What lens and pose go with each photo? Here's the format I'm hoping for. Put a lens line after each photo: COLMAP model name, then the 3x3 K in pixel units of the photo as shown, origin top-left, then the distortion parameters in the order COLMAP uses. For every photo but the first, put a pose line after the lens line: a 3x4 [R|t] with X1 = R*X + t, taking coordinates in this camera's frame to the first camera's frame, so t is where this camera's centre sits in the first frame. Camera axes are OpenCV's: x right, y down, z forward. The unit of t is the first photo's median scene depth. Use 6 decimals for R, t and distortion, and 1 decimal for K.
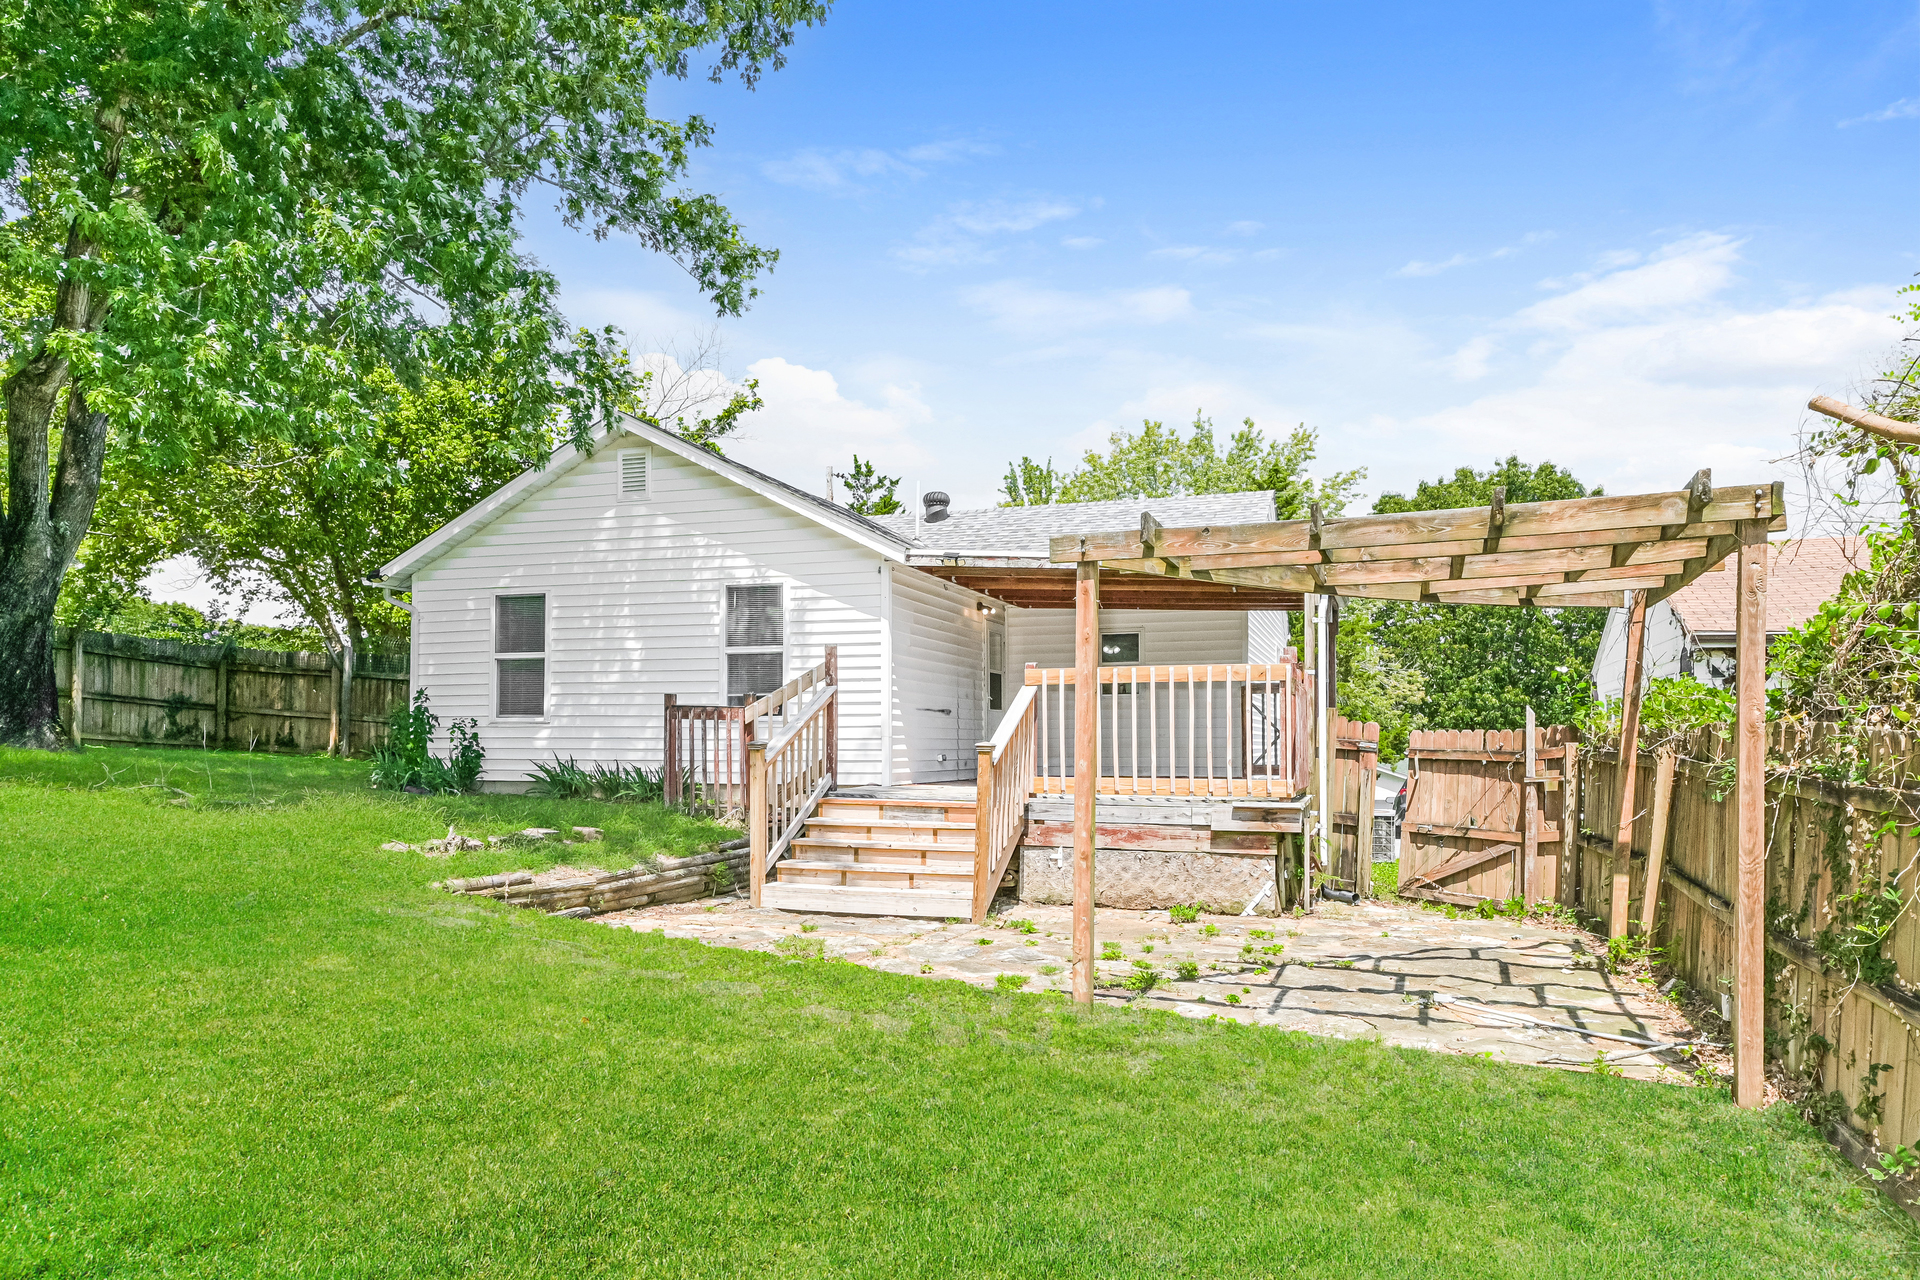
lens RADIAL K [[1267.8, 0, 959.3], [0, 1267.8, 655.8], [0, 0, 1]] dist [-0.000484, 0.004537]
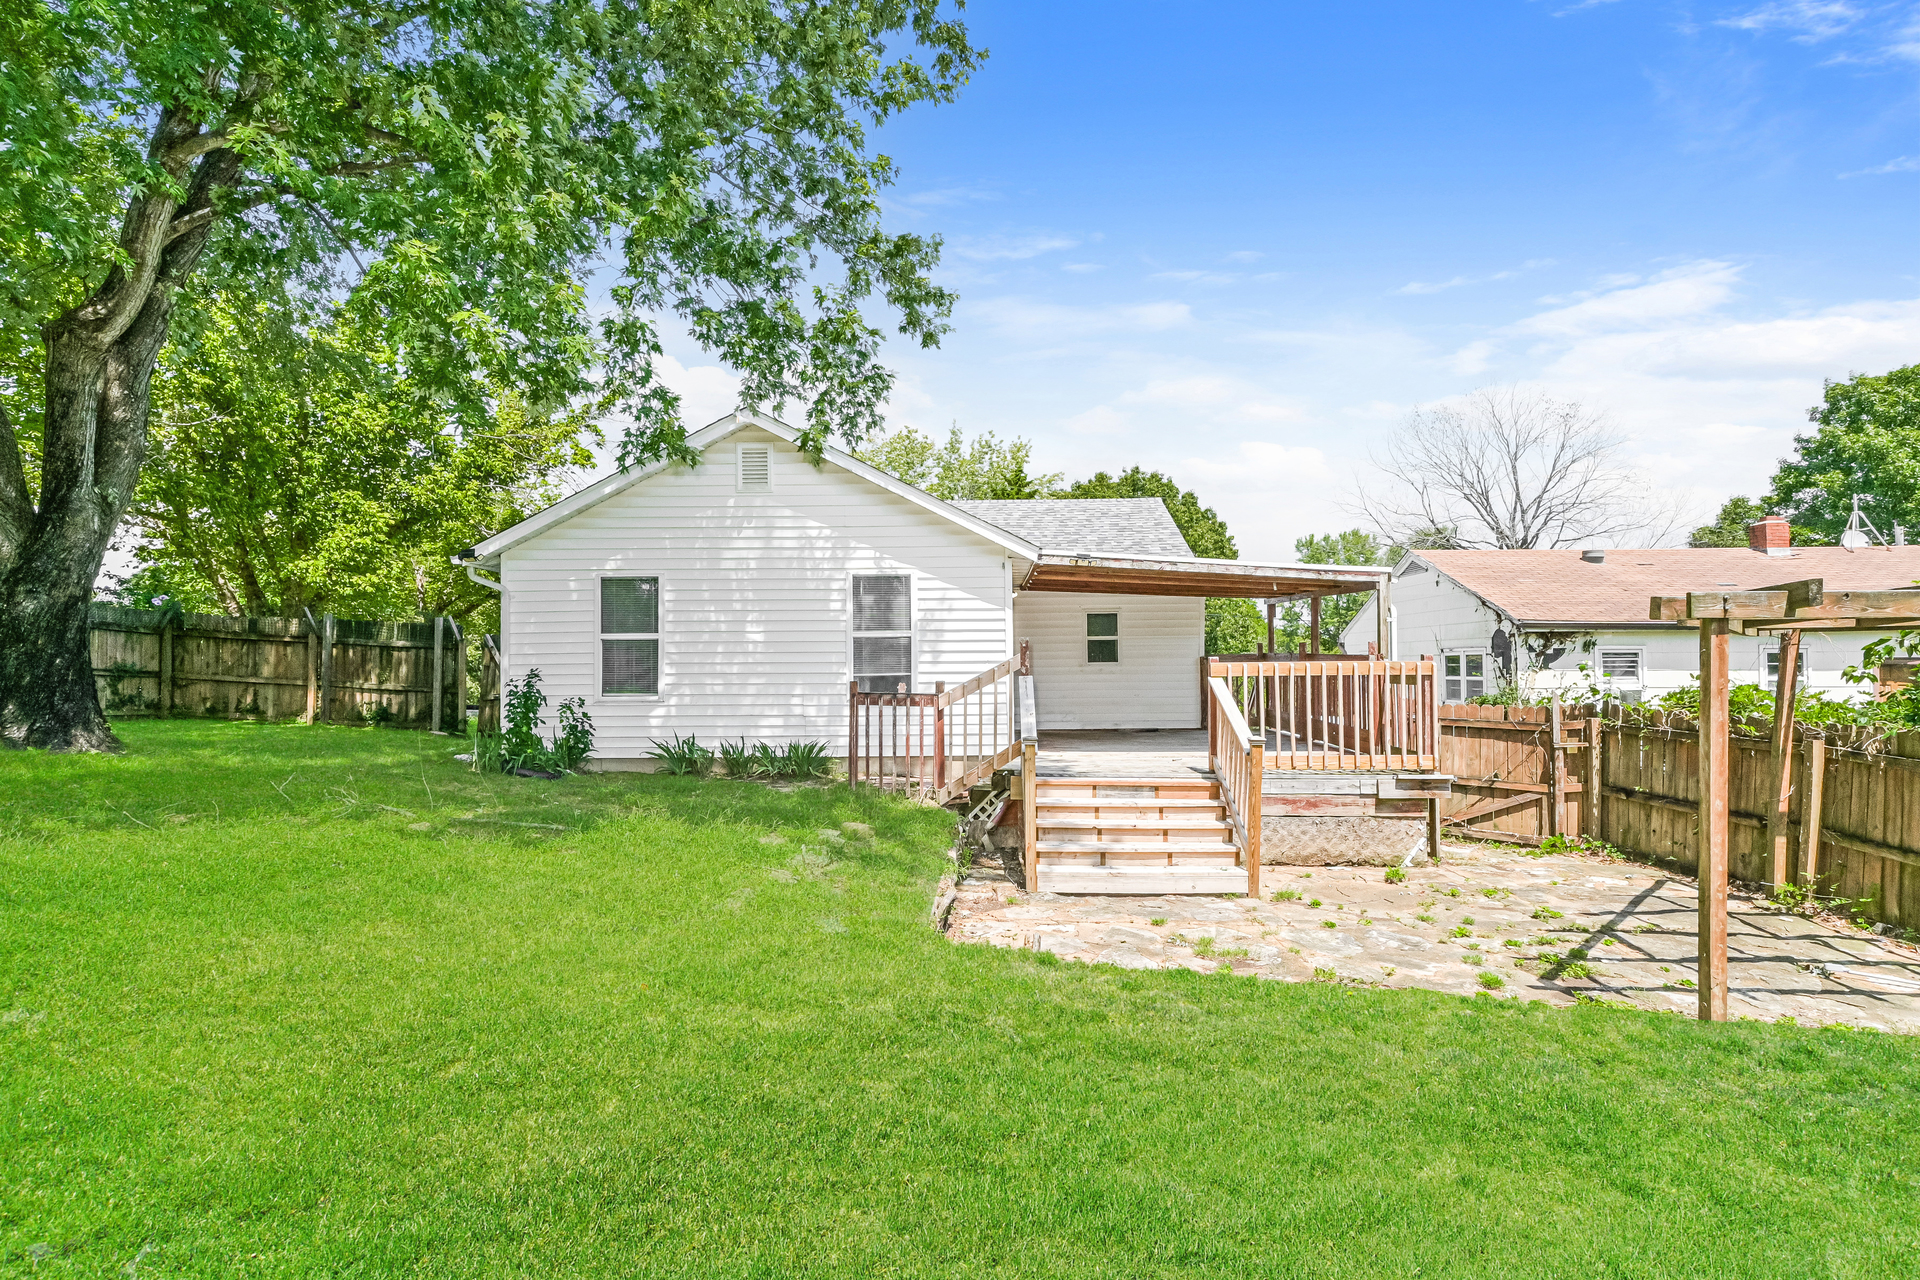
lens RADIAL K [[959.7, 0, 961.7], [0, 959.7, 621.3], [0, 0, 1]] dist [0.000795, 0.001935]
pose [[0.955463, 0.004464, 0.295078, -0.340163], [-0.011356, 0.999701, 0.021647, -0.035085], [-0.294893, -0.024033, 0.955228, 0.185457]]
